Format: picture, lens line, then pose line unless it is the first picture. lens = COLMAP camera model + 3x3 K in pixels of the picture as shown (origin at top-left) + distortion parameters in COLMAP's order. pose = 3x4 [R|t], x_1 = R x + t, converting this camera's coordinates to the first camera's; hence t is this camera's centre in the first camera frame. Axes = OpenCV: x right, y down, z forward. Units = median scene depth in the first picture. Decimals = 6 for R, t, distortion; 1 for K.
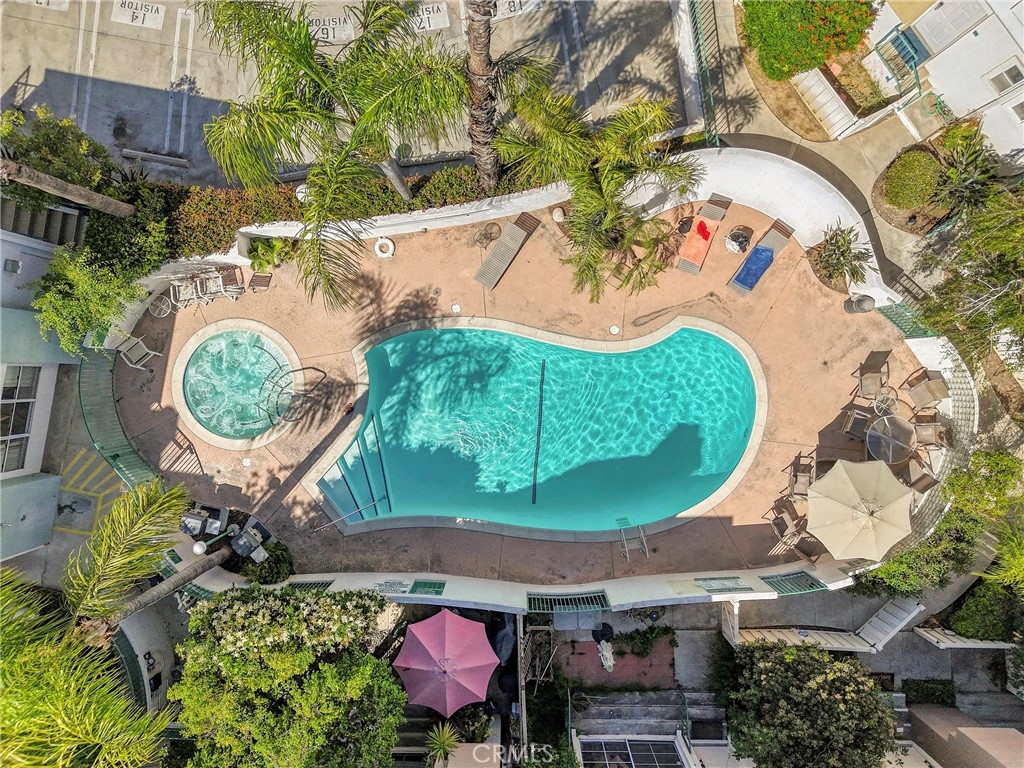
lens RADIAL K [[722.7, 0, 512.0], [0, 722.7, 384.0], [0, 0, 1]] dist [0.058721, -0.048624]
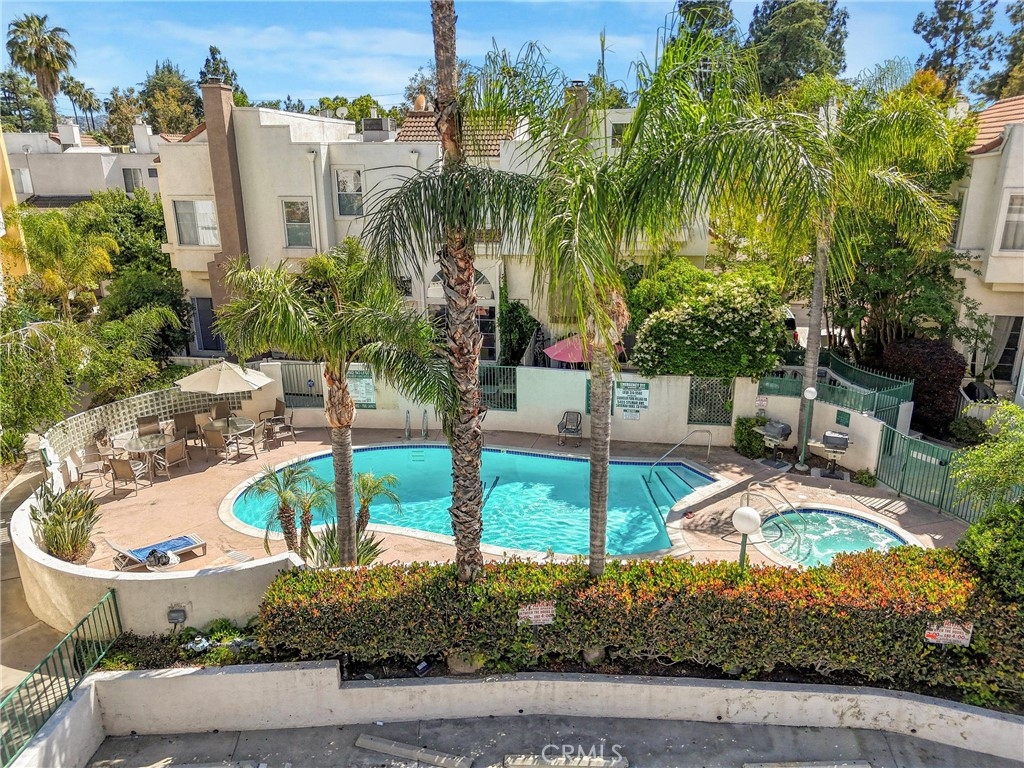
lens RADIAL K [[722.7, 0, 512.0], [0, 722.7, 384.0], [0, 0, 1]] dist [0.058721, -0.048624]
pose [[-0.986038, -0.026553, 0.164390, -0.155724], [0.164558, -0.306519, 0.937532, -0.756558], [0.025495, 0.951494, 0.306609, 0.583410]]
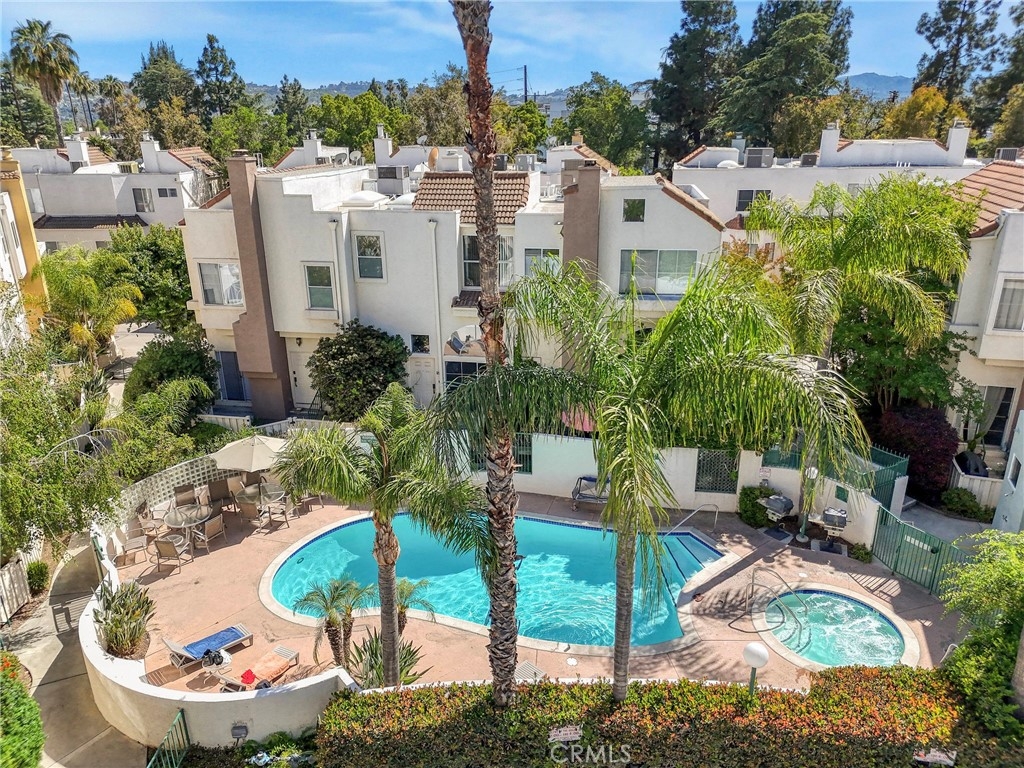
lens RADIAL K [[722.7, 0, 512.0], [0, 722.7, 384.0], [0, 0, 1]] dist [0.058721, -0.048624]
pose [[-0.986752, -0.031503, 0.159146, -0.130587], [0.160119, -0.346997, 0.924097, -0.763135], [0.026111, 0.937337, 0.347444, 0.418045]]
